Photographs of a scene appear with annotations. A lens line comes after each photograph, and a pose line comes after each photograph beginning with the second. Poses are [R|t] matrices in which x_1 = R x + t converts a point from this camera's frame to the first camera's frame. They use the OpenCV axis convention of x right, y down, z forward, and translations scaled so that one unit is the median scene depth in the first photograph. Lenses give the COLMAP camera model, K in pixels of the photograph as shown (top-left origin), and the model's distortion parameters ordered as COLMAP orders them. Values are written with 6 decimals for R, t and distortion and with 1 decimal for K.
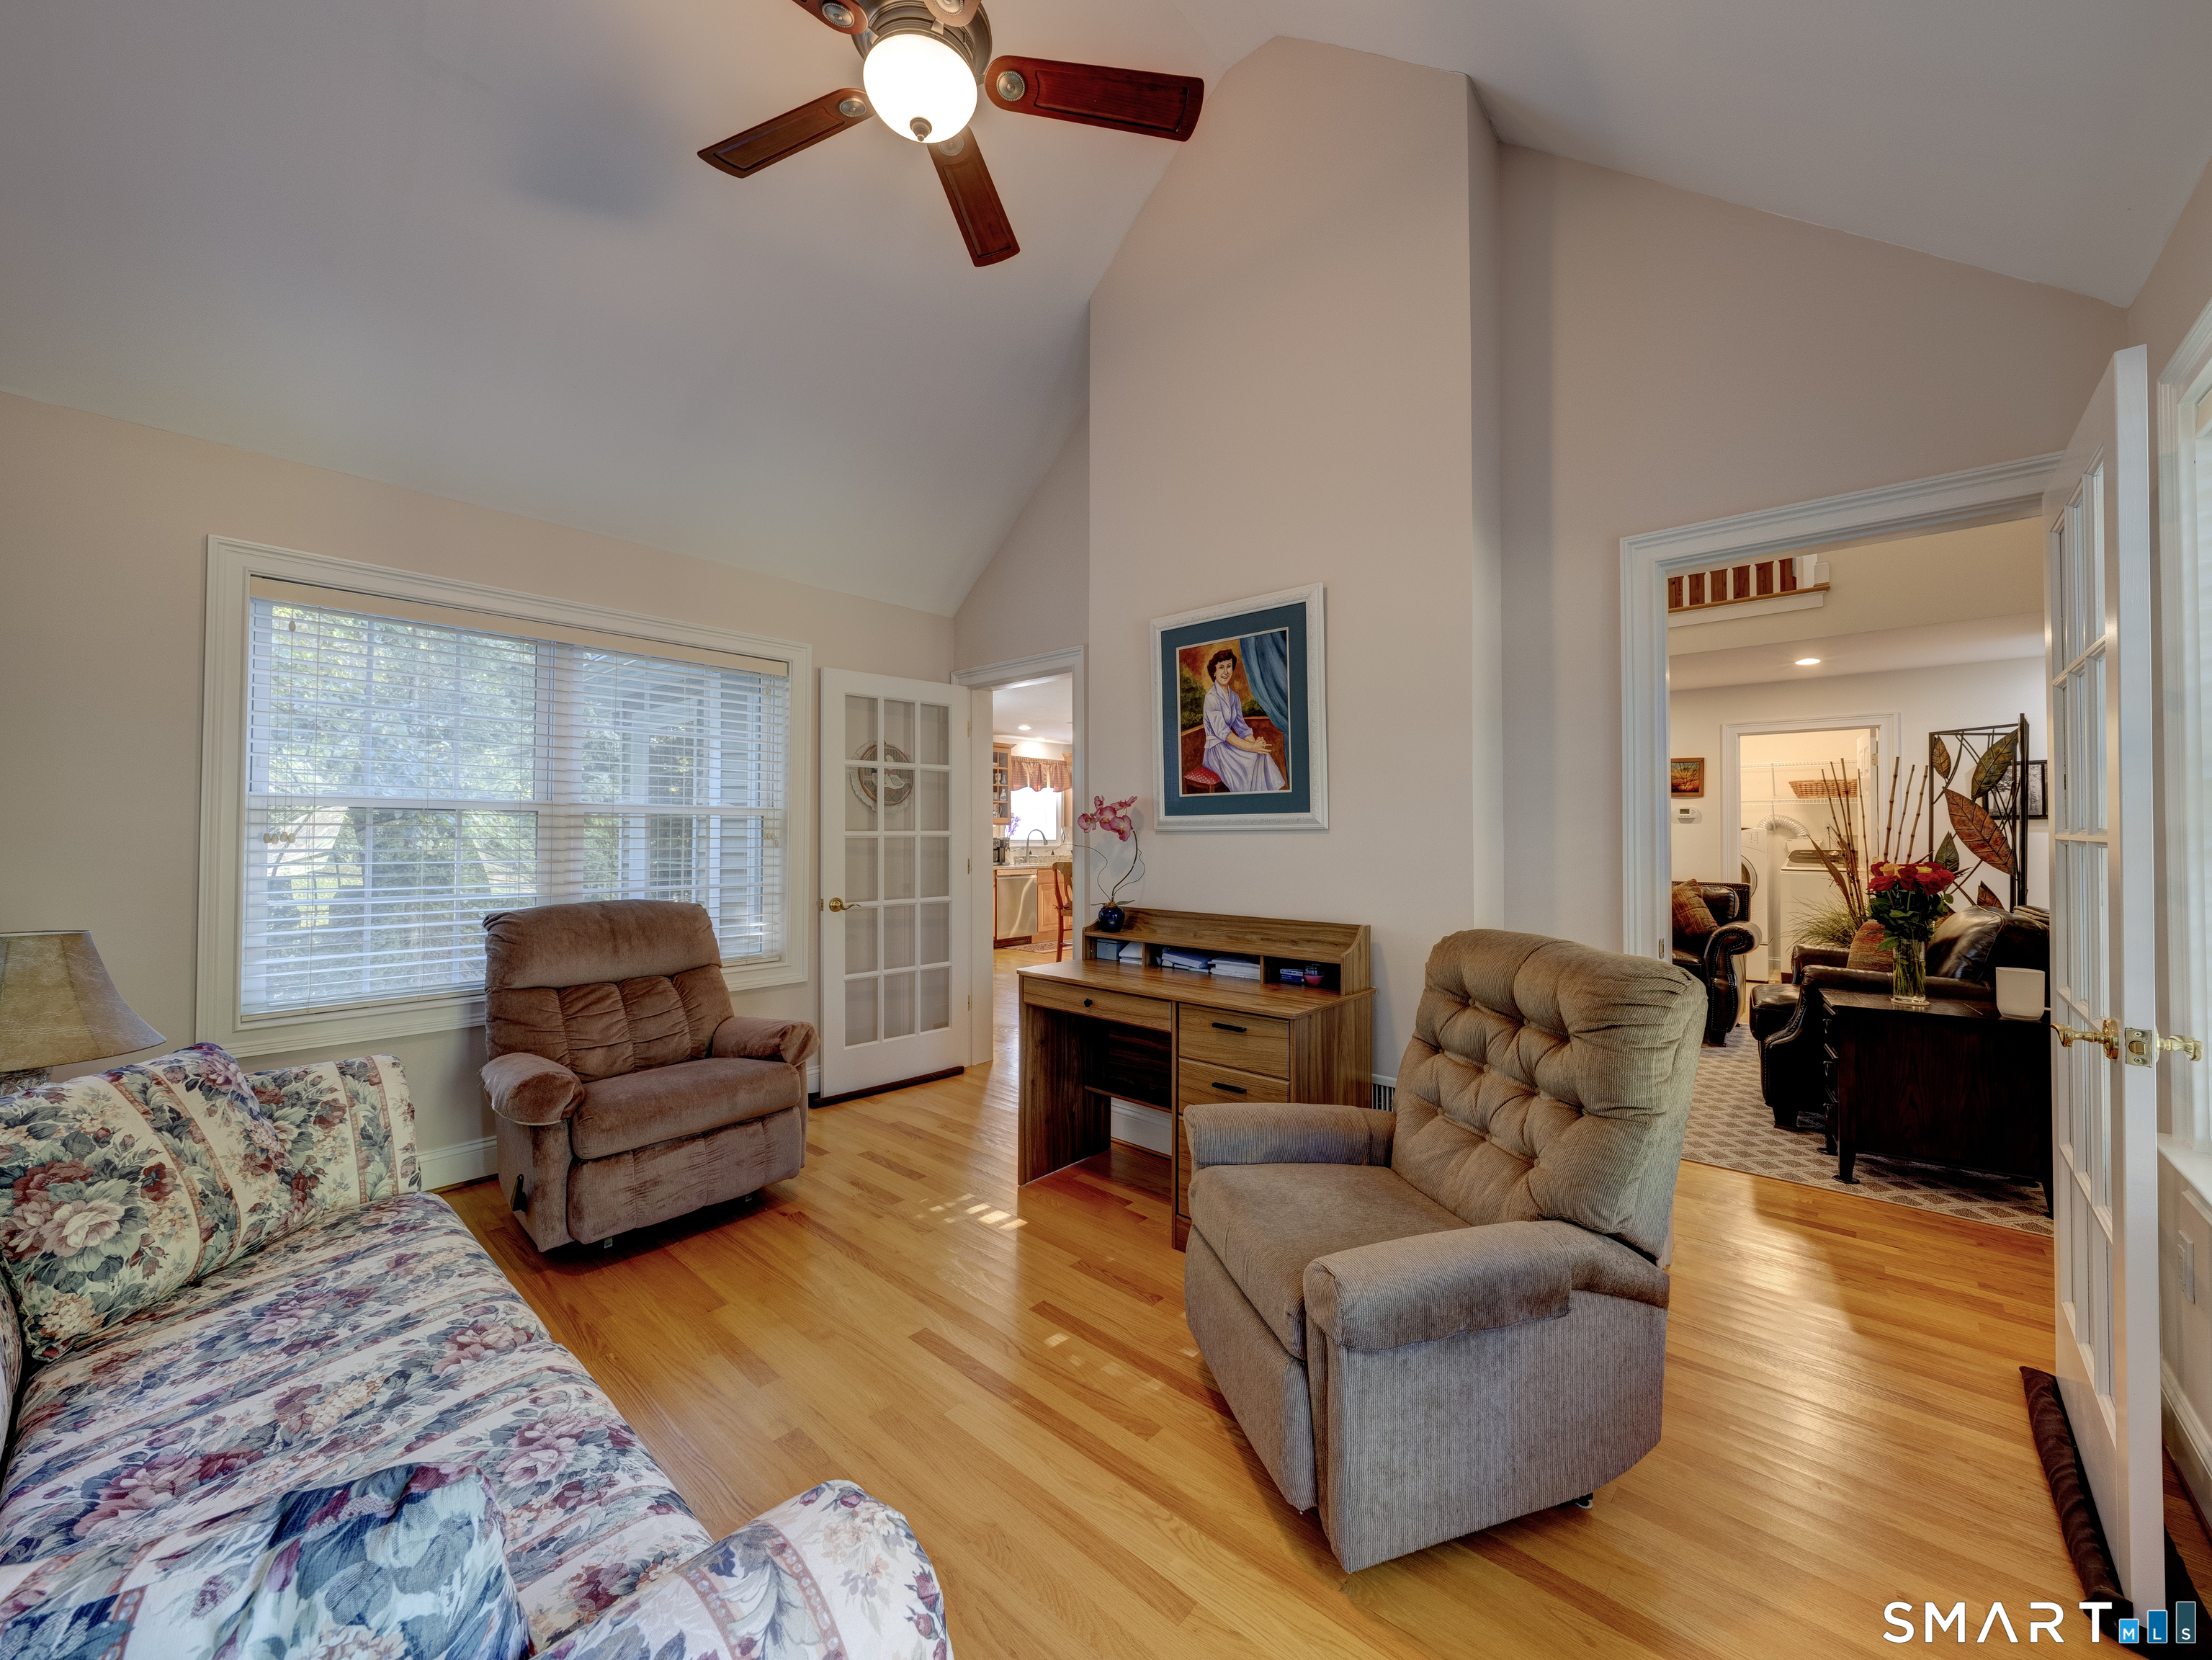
lens RADIAL K [[851.0, 0, 1115.3], [0, 851.0, 825.9], [0, 0, 1]] dist [-0.000305, 0.000002]
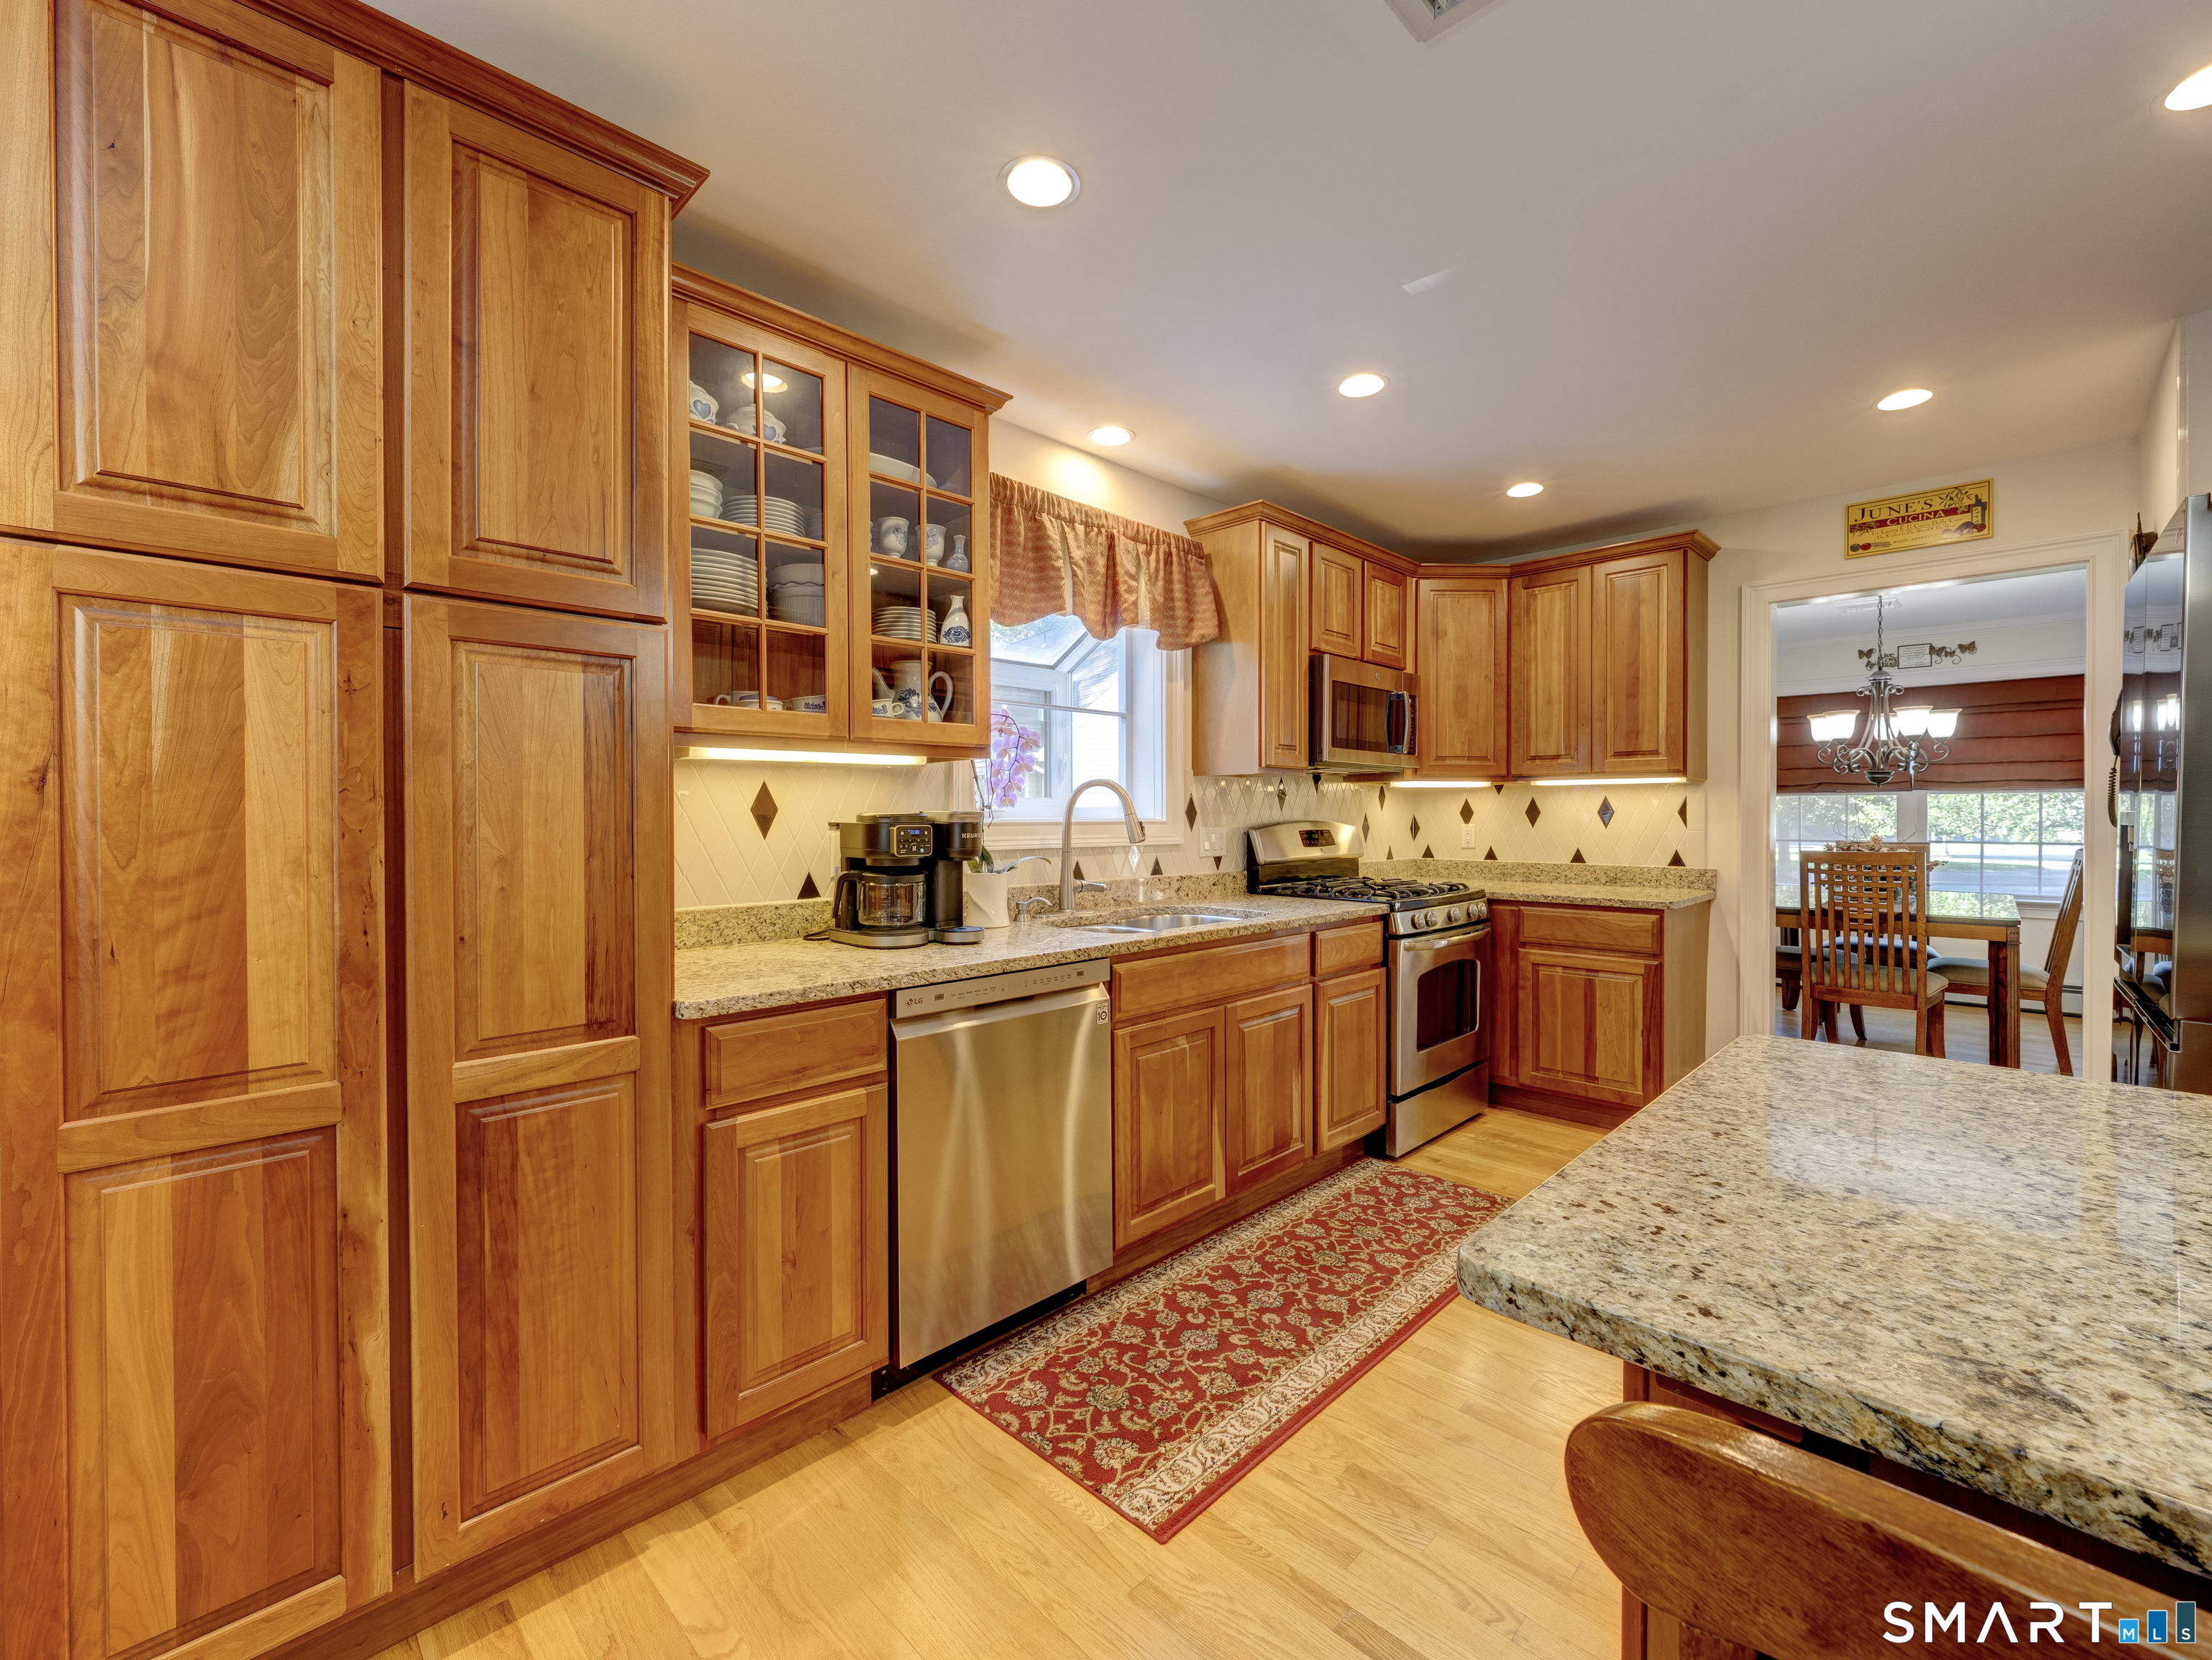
lens RADIAL K [[934.5, 0, 1102.7], [0, 934.5, 825.0], [0, 0, 1]] dist [-0.003102, -0.000269]
pose [[0.997974, -0.003120, -0.063542, -0.114270], [0.004667, 0.999696, 0.024220, 0.016225], [0.063447, -0.024467, 0.997685, 1.116823]]
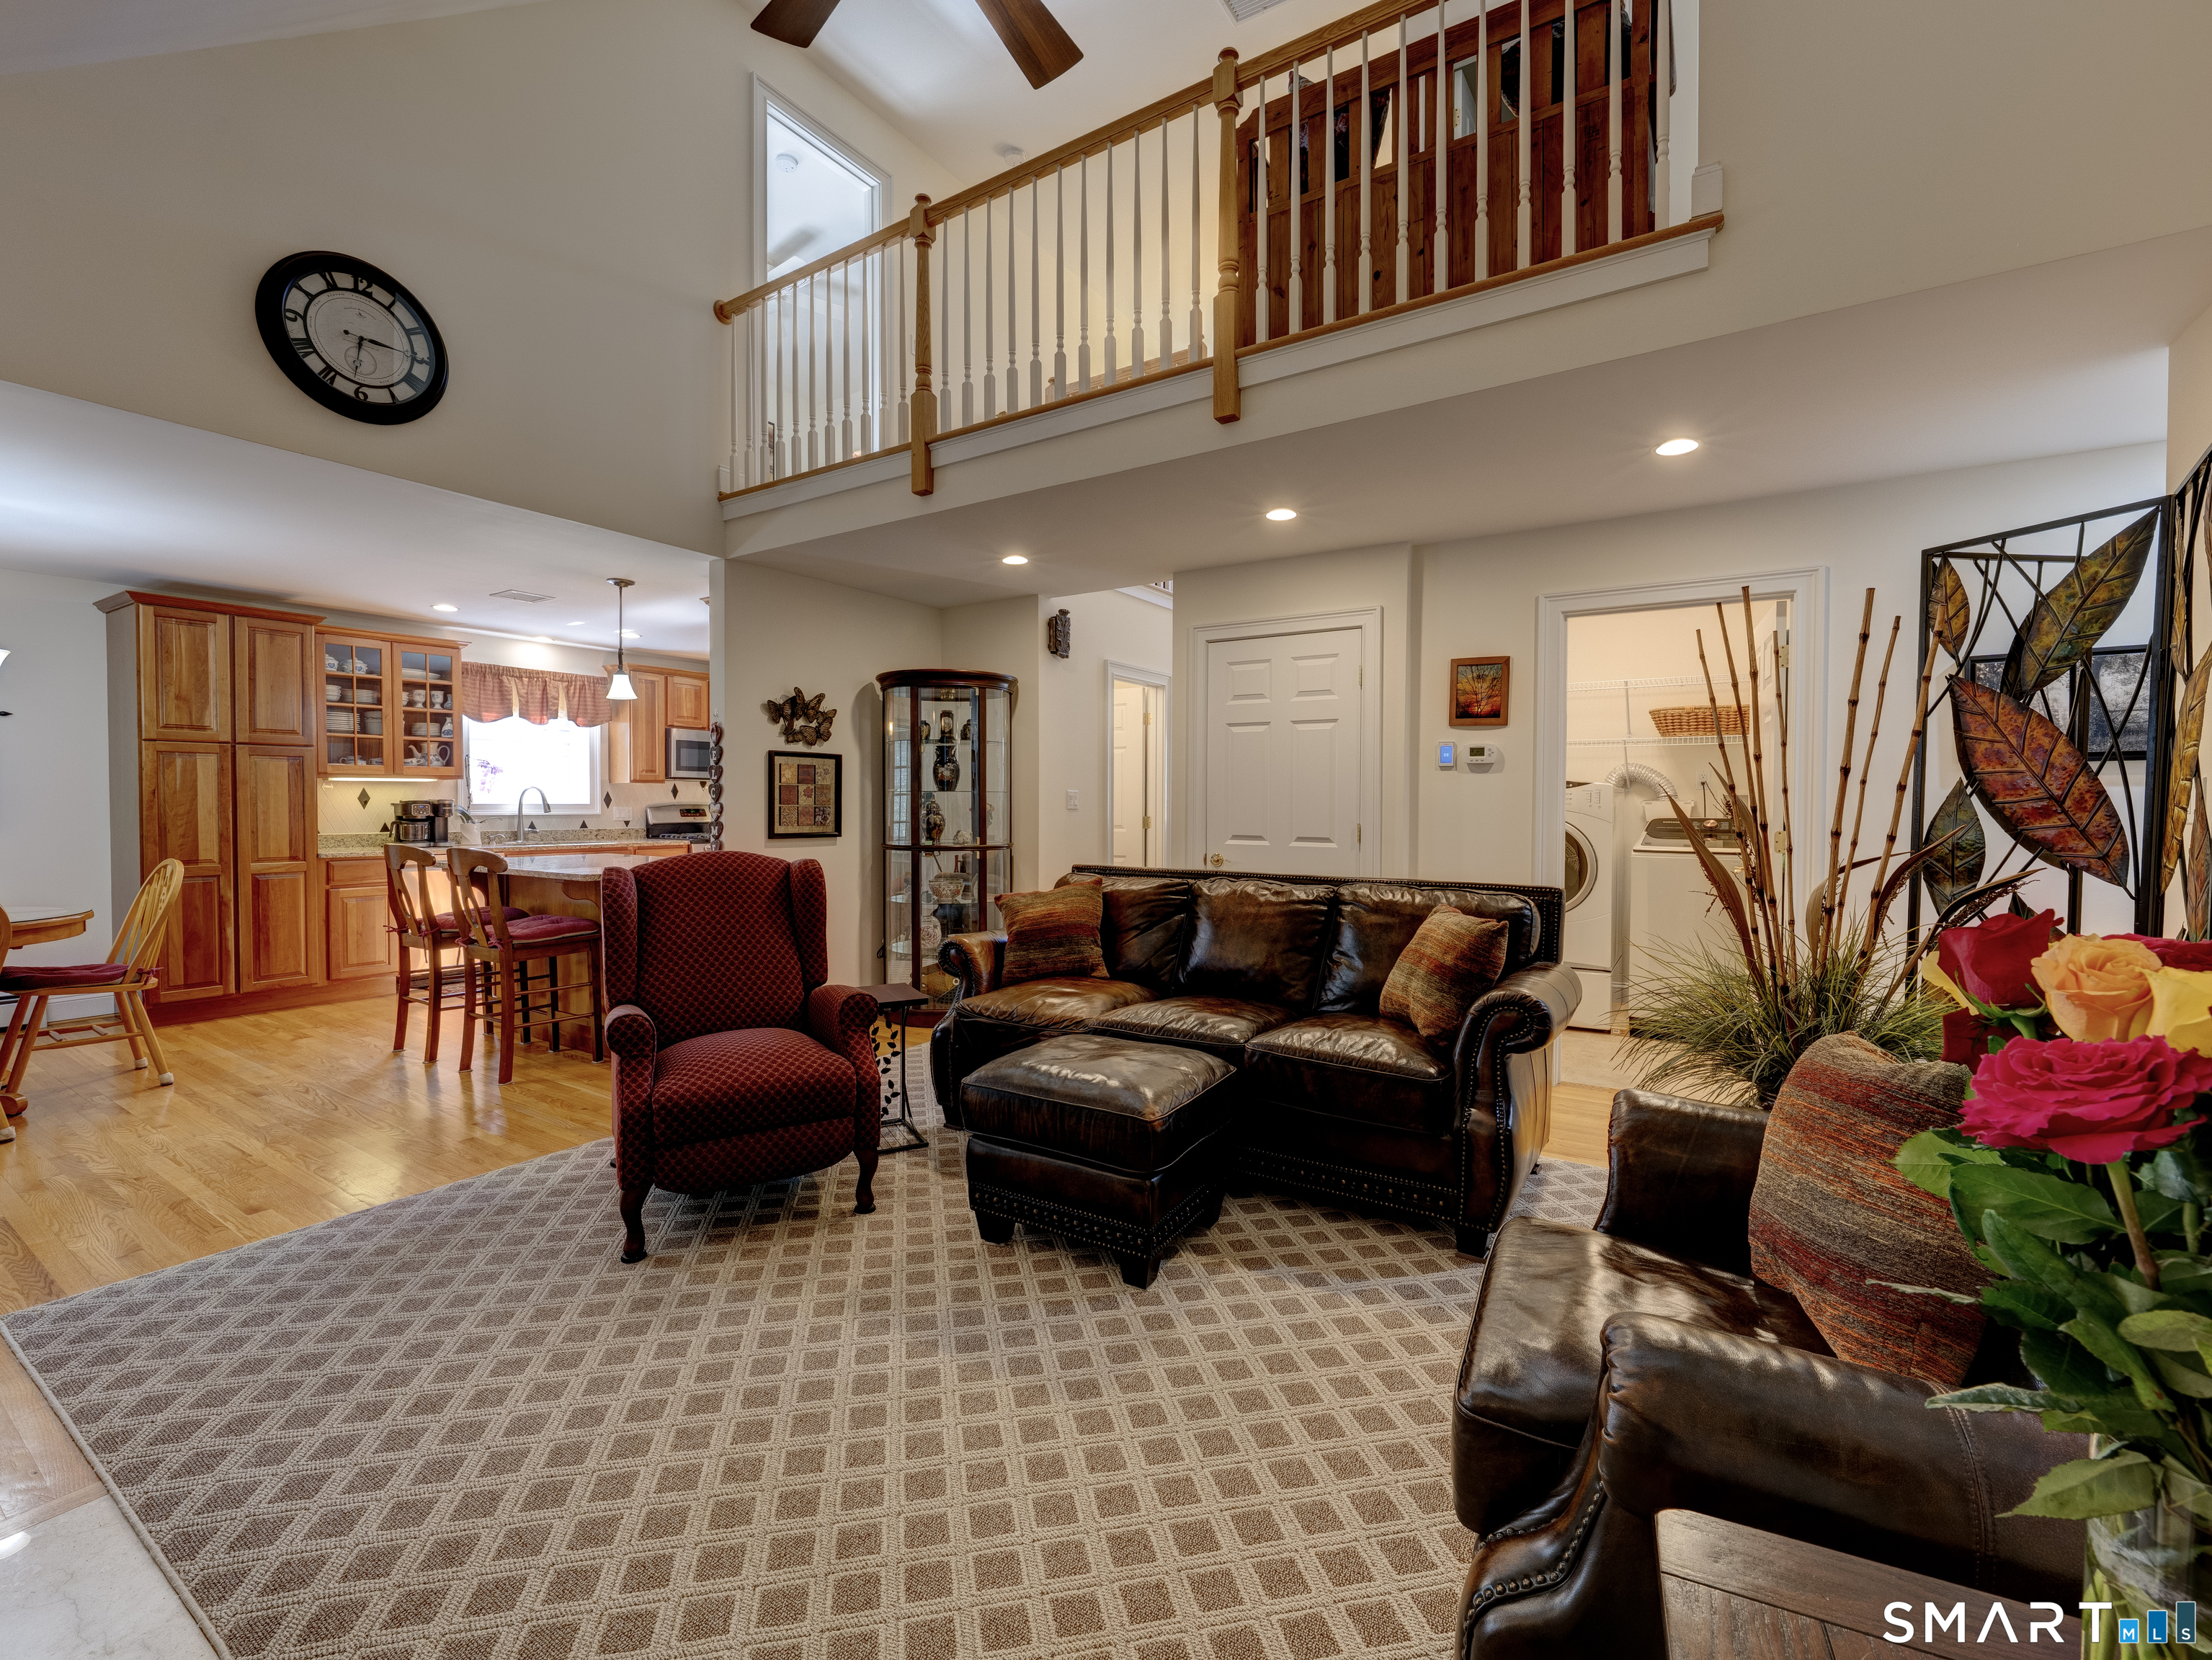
lens RADIAL K [[963.2, 0, 1105.6], [0, 963.2, 823.5], [0, 0, 1]] dist [0.002986, 0.000102]
pose [[0.989265, -0.004431, 0.146066, 0.328641], [-0.000791, 0.999363, 0.035674, 0.008331], [-0.146132, -0.035407, 0.988631, 0.396218]]
